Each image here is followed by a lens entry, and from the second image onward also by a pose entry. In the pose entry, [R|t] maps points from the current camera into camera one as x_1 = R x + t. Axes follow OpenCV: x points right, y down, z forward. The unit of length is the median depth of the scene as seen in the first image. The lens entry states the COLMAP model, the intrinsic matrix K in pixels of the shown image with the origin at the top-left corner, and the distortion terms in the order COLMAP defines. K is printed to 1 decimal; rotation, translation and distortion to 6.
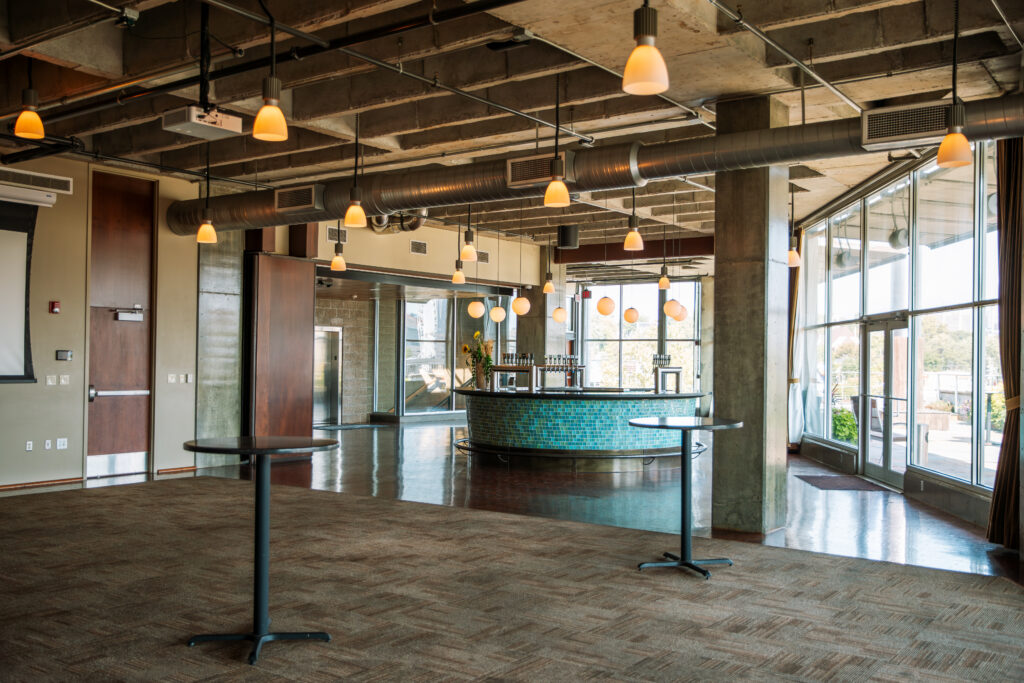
lens RADIAL K [[978.7, 0, 512.0], [0, 978.7, 341.5], [0, 0, 1]] dist [0.005414, 0.014532]
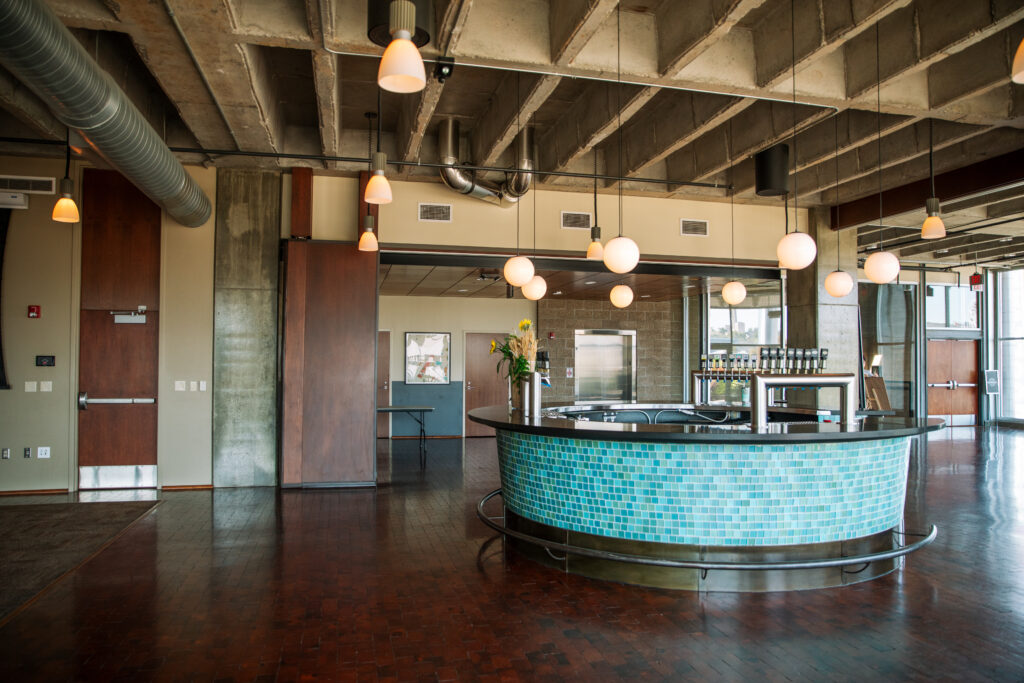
lens RADIAL K [[704.3, 0, 512.0], [0, 704.3, 341.5], [0, 0, 1]] dist [-0.048219, 0.003964]
pose [[0.761879, -0.028275, -0.647102, 0.288022], [0.017060, 0.999576, -0.023590, 0.016401], [0.647495, 0.006933, 0.762038, 0.677277]]
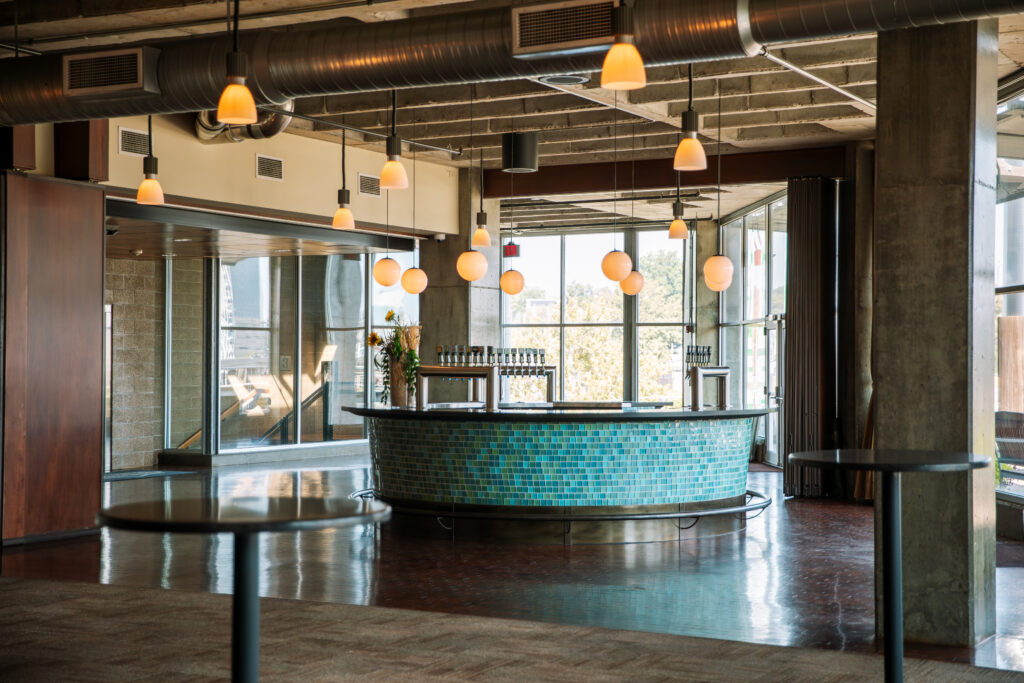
lens RADIAL K [[1572.3, 0, 512.0], [0, 1572.3, 341.5], [0, 0, 1]] dist [0.161274, 0.024289]
pose [[0.992697, -0.007249, 0.120414, -0.083337], [0.006391, 0.999951, 0.007509, 0.002624], [-0.120463, -0.006685, 0.992695, 0.050658]]
